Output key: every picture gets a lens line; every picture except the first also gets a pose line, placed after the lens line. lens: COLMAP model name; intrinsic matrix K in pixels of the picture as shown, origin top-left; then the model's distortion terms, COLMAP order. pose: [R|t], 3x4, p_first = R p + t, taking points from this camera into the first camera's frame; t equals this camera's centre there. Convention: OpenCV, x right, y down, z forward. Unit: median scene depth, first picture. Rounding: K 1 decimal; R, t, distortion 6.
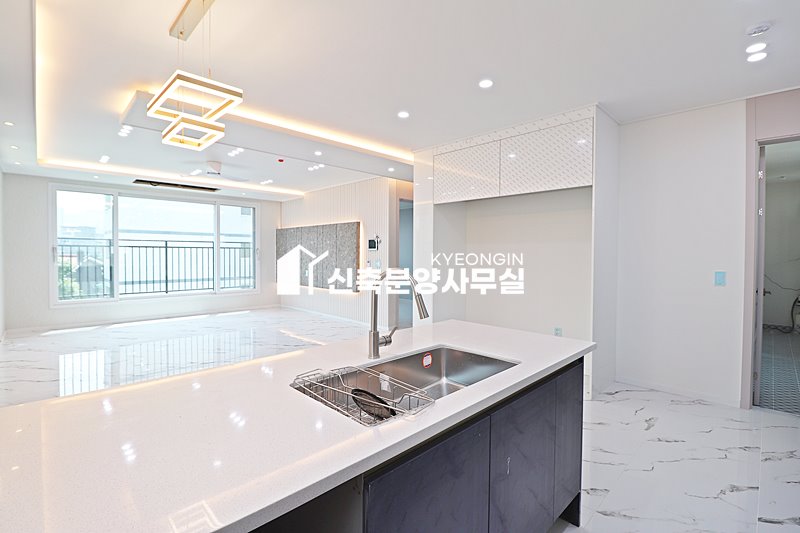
lens RADIAL K [[368.7, 0, 397.2], [0, 368.7, 259.9], [0, 0, 1]] dist [-0.006015, -0.008949]
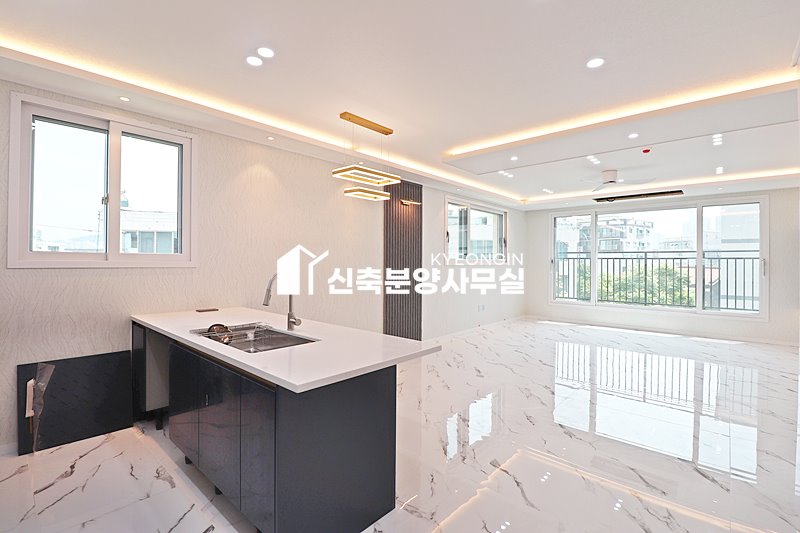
lens RADIAL K [[368.7, 0, 401.0], [0, 368.7, 260.8], [0, 0, 1]] dist [-0.006015, -0.008949]
pose [[0.073851, -0.007535, -0.997241, 0.337119], [-0.022655, 0.999701, -0.009231, -0.005289], [0.997012, 0.023274, 0.073658, 0.297154]]
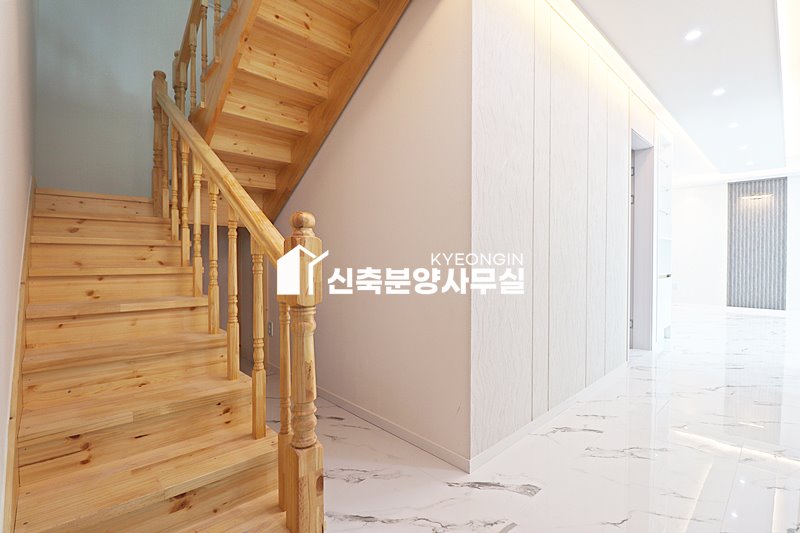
lens RADIAL K [[368.7, 0, 405.0], [0, 368.7, 264.2], [0, 0, 1]] dist [-0.006015, -0.008949]
pose [[-0.999925, -0.005046, 0.011174, 0.507480], [-0.004640, 0.999336, 0.036133, 0.016345], [-0.011349, 0.036079, -0.999285, 1.367690]]
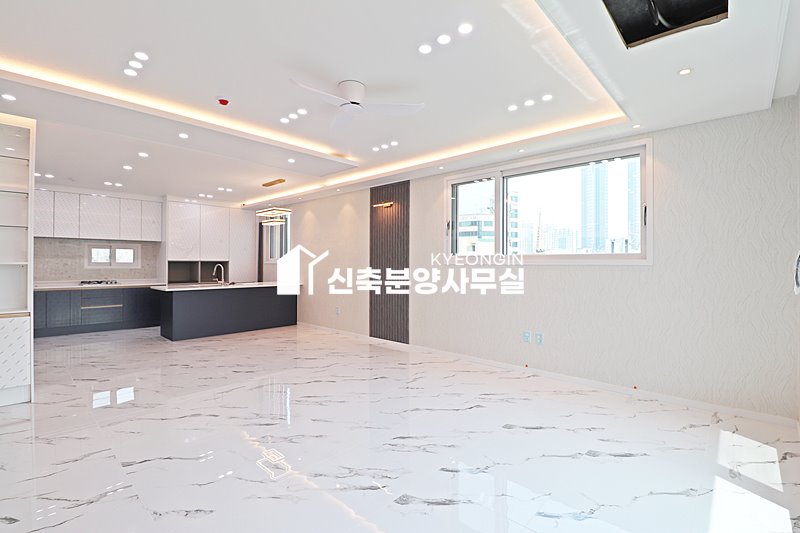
lens RADIAL K [[368.7, 0, 403.1], [0, 368.7, 264.0], [0, 0, 1]] dist [-0.006015, -0.008949]
pose [[-0.998166, -0.010075, -0.059694, -0.423461], [-0.011069, 0.999805, 0.016349, -0.017014], [0.059518, 0.016980, -0.998083, 1.190653]]
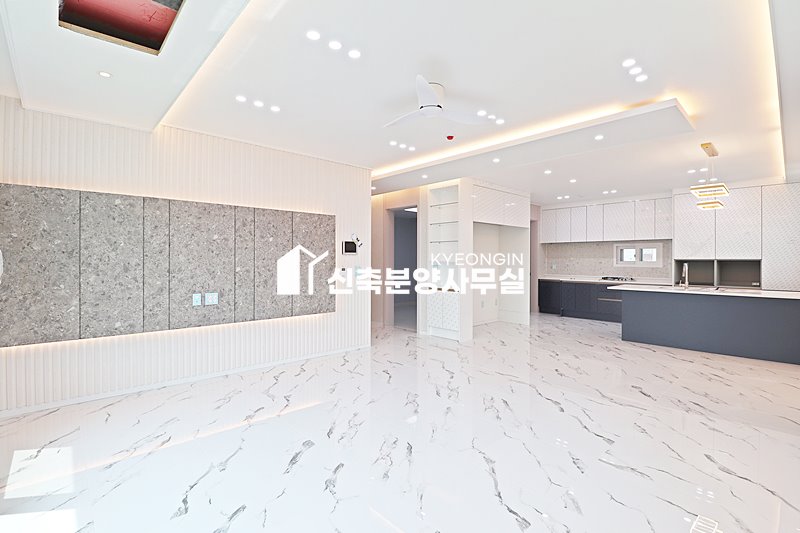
lens RADIAL K [[368.7, 0, 396.0], [0, 368.7, 265.6], [0, 0, 1]] dist [-0.006015, -0.008949]
pose [[0.028745, -0.022737, 0.999328, -0.805967], [0.013572, 0.999658, 0.022354, -0.017297], [-0.999495, 0.012920, 0.029044, 0.810796]]
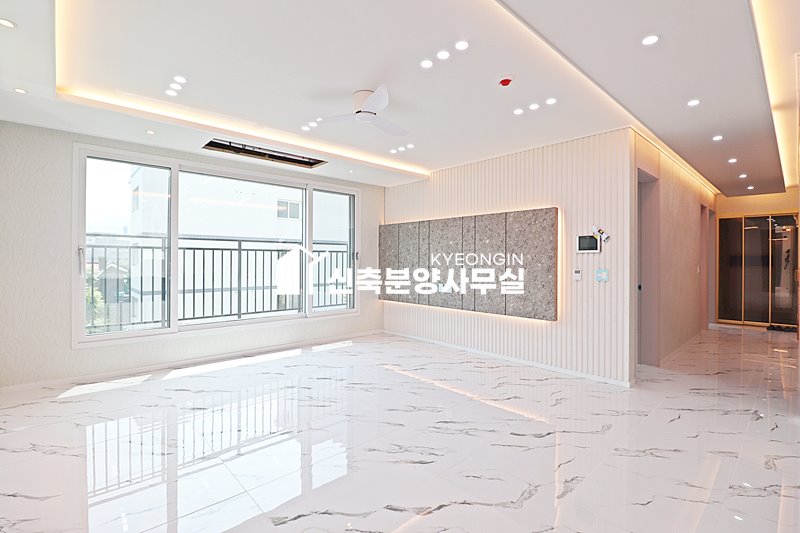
lens RADIAL K [[368.7, 0, 399.0], [0, 368.7, 258.7], [0, 0, 1]] dist [-0.006015, -0.008949]
pose [[0.999572, -0.001219, -0.029230, -0.338172], [0.000558, 0.999744, -0.022624, -0.002494], [0.029250, 0.022598, 0.999317, 0.349026]]
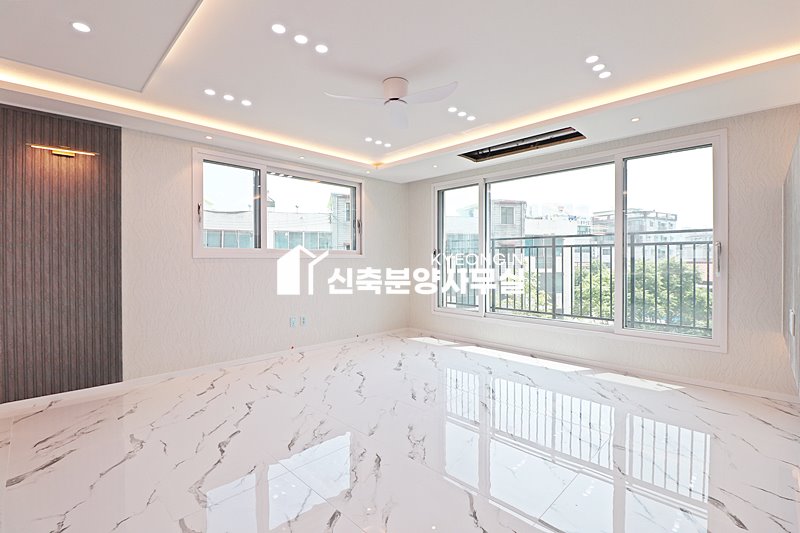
lens RADIAL K [[368.7, 0, 400.7], [0, 368.7, 260.7], [0, 0, 1]] dist [-0.006015, -0.008949]
pose [[0.018408, -0.001616, -0.999829, 0.029015], [-0.015448, 0.999879, -0.001900, -0.004593], [0.999711, 0.015480, 0.018381, 0.781364]]
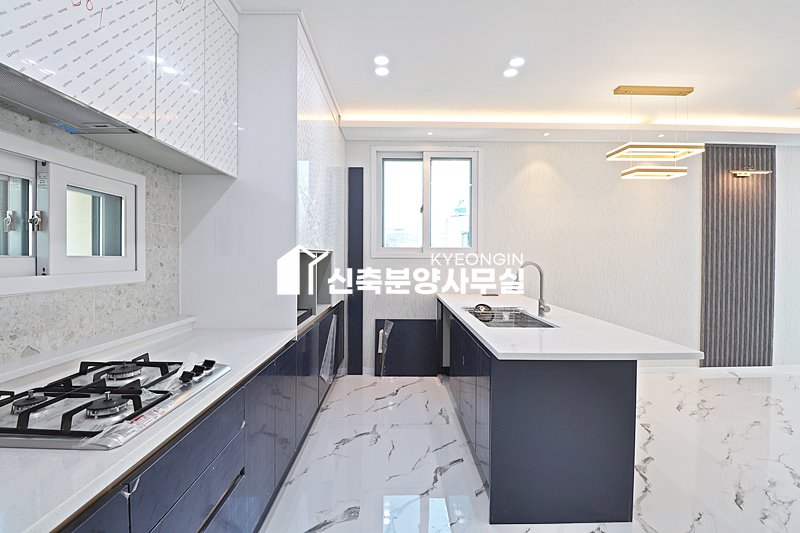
lens RADIAL K [[368.7, 0, 397.3], [0, 368.7, 264.2], [0, 0, 1]] dist [-0.006015, -0.008949]
pose [[-0.688107, 0.008152, -0.725563, 0.347440], [-0.018971, 0.999393, 0.029220, -0.000708], [0.725361, 0.033871, -0.687535, 0.365985]]
